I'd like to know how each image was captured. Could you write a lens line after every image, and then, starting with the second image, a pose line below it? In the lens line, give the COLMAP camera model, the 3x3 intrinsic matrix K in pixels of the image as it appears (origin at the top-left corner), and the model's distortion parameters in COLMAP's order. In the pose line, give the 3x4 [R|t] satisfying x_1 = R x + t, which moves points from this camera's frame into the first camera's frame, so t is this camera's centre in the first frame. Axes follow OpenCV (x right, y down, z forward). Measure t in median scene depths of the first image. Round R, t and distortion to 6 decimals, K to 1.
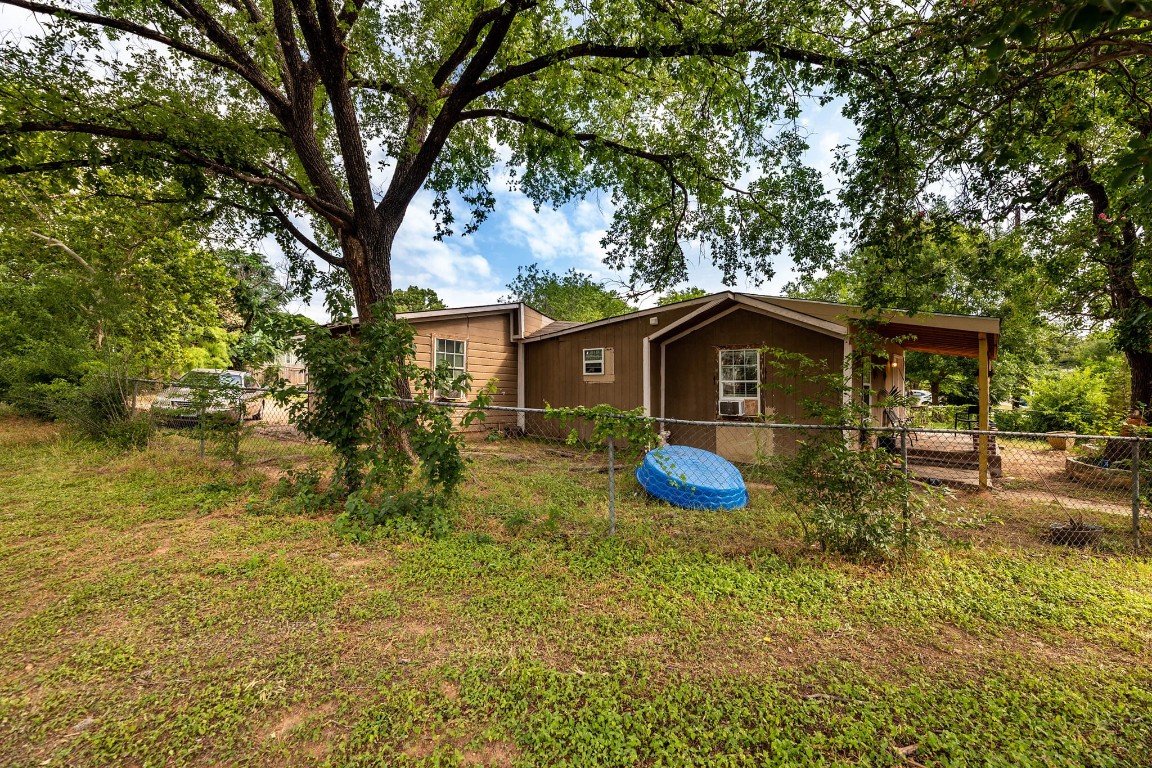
lens RADIAL K [[465.8, 0, 569.9], [0, 465.8, 382.8], [0, 0, 1]] dist [-0.001862, 0.000197]
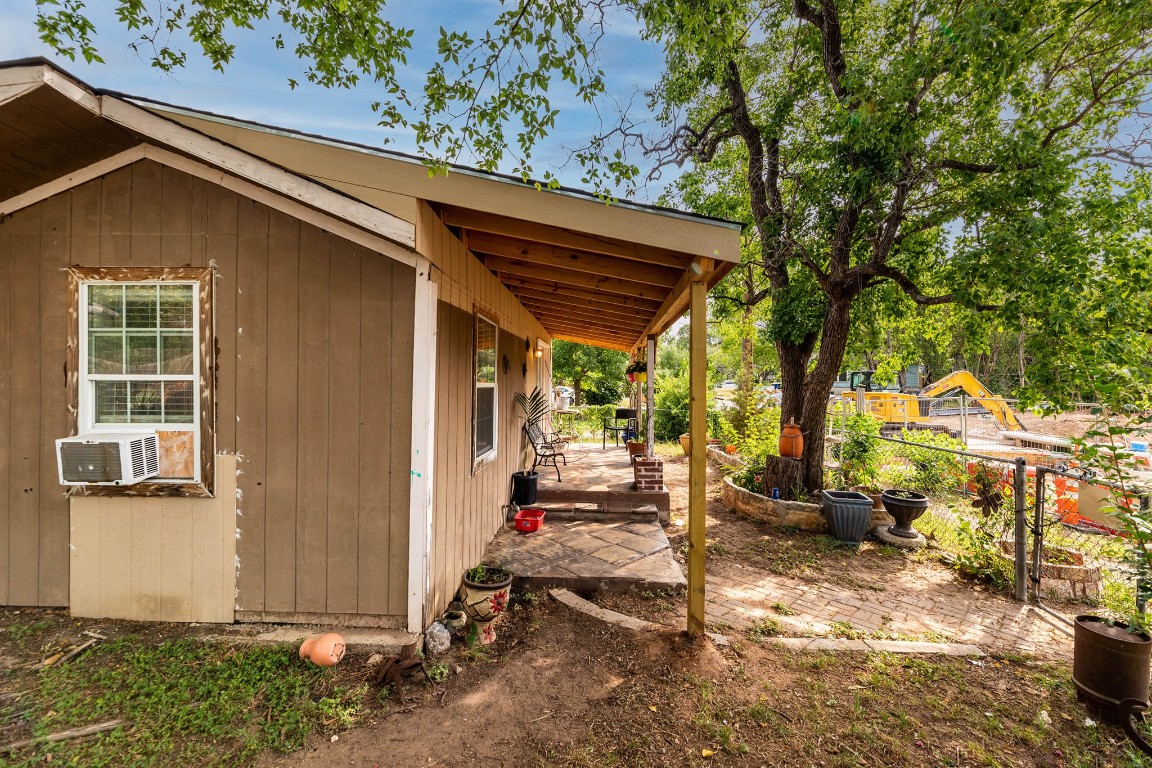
lens RADIAL K [[465.8, 0, 575.0], [0, 465.8, 385.2], [0, 0, 1]] dist [-0.001862, 0.000197]
pose [[0.782975, -0.004409, 0.622038, 0.390360], [-0.004454, 0.999910, 0.012694, -0.002429], [-0.622038, -0.012710, 0.782884, 0.538035]]
